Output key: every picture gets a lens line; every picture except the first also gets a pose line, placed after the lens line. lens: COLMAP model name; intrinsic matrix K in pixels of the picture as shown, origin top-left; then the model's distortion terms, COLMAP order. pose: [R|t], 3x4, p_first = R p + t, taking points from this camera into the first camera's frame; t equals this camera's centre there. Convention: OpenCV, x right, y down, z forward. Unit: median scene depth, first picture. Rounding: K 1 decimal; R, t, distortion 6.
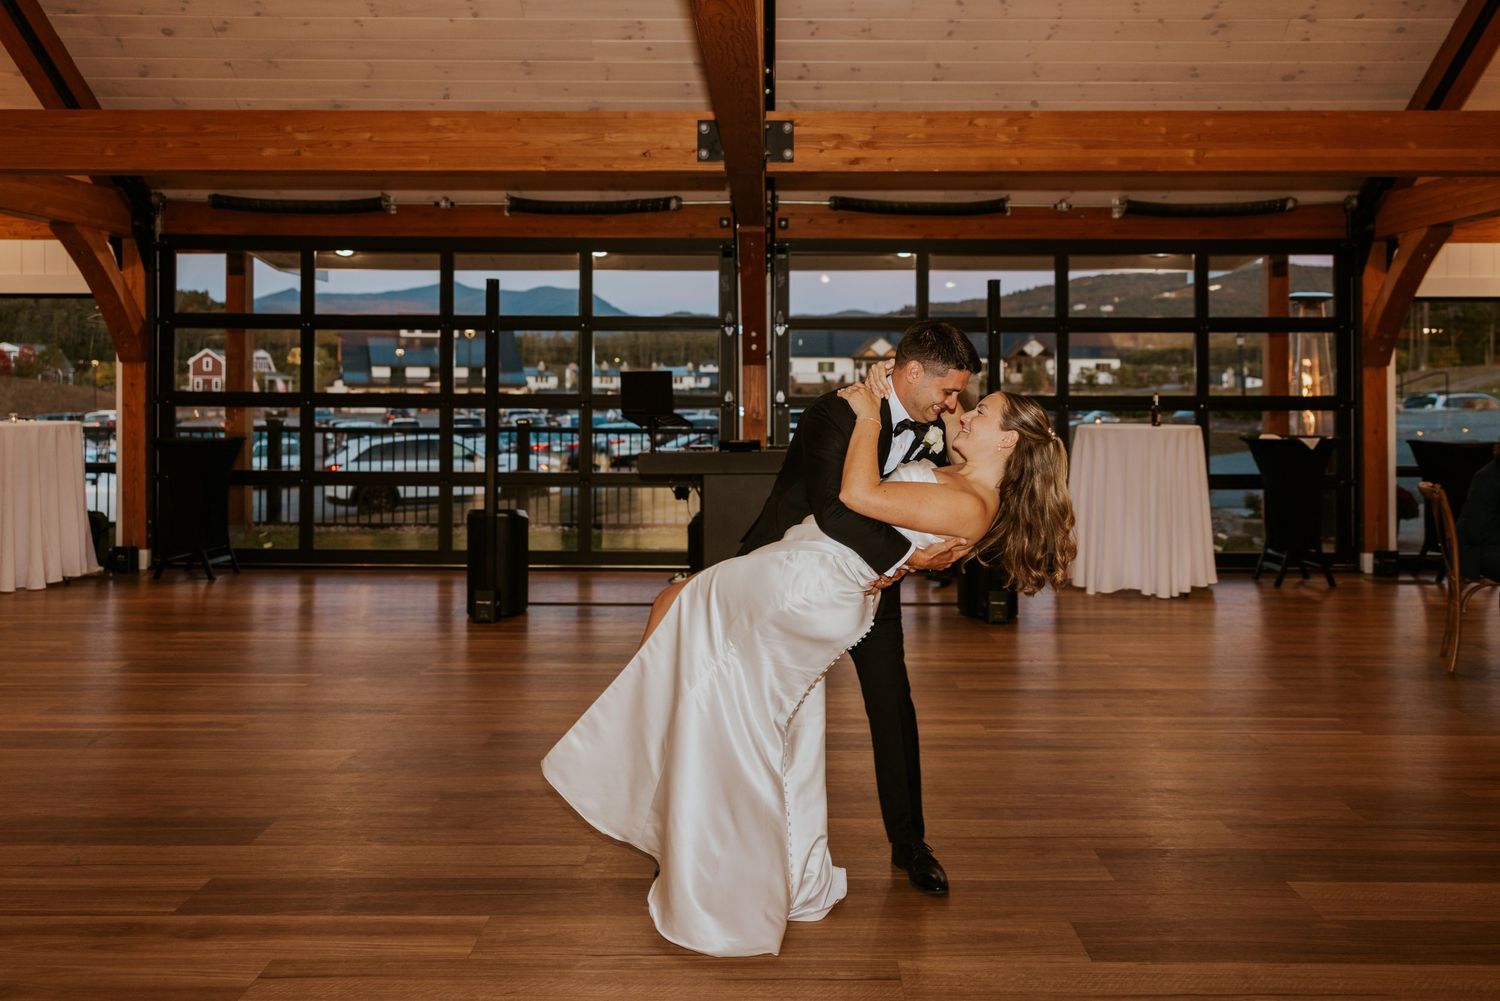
lens RADIAL K [[1200.6, 0, 758.9], [0, 1200.6, 500.3], [0, 0, 1]] dist [0.007458, 0.011056]
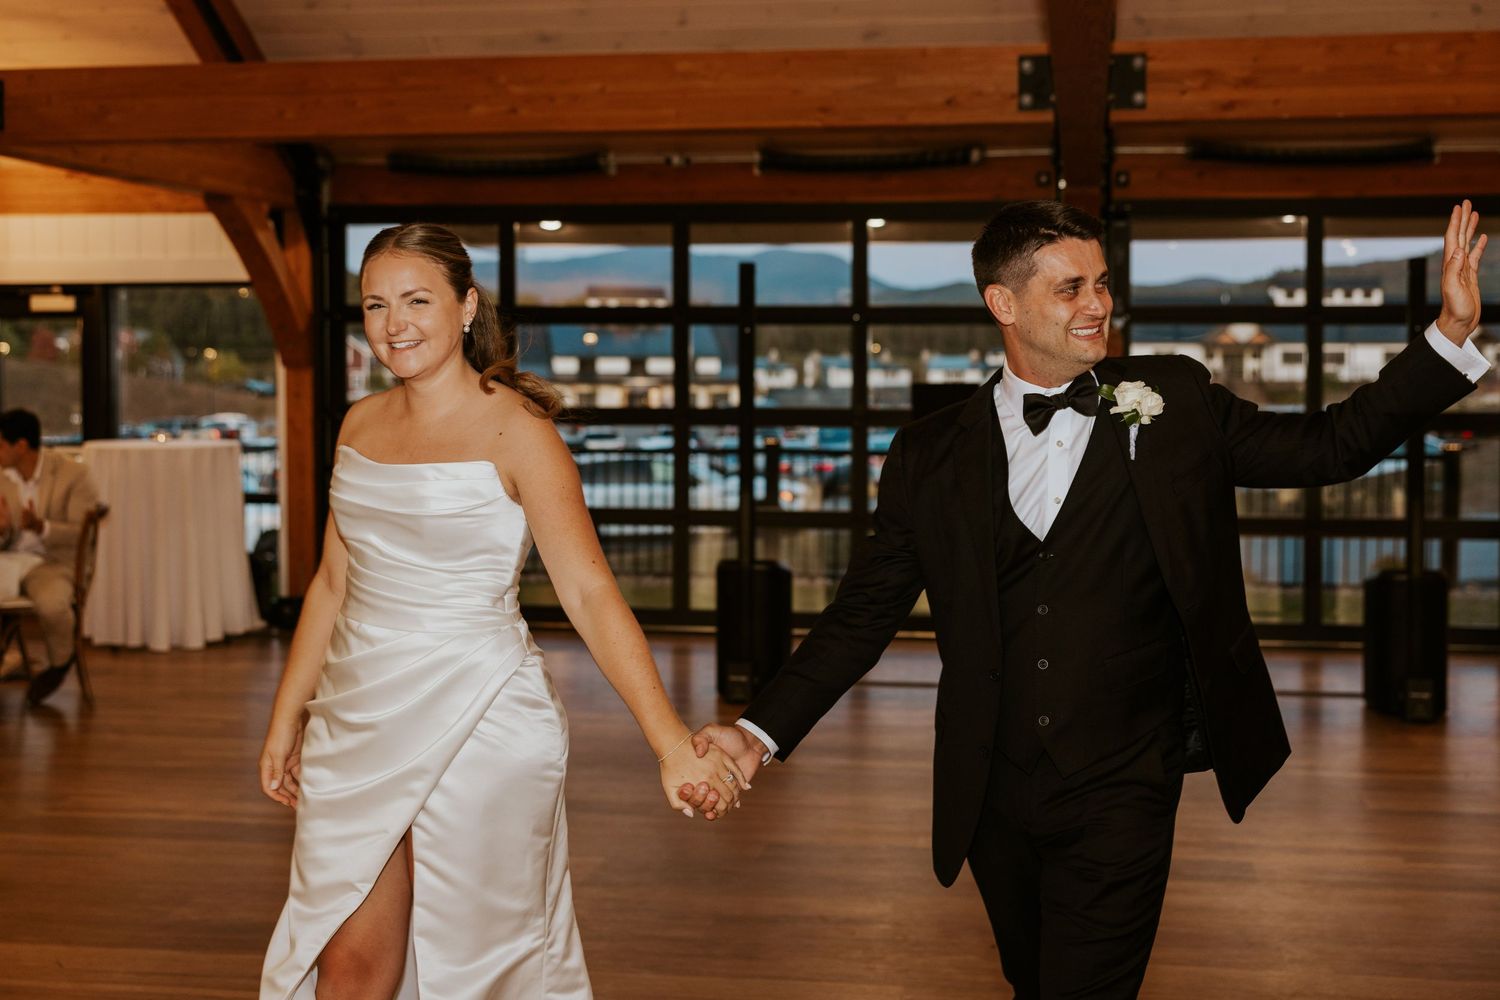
lens RADIAL K [[1815.4, 0, 752.3], [0, 1815.4, 511.1], [0, 0, 1]] dist [0.011908, 0.000000]
pose [[0.990696, 0.010696, -0.135675, -0.058467], [-0.010465, 0.999942, 0.002419, -0.026586], [0.135693, -0.000976, 0.990750, -0.171125]]
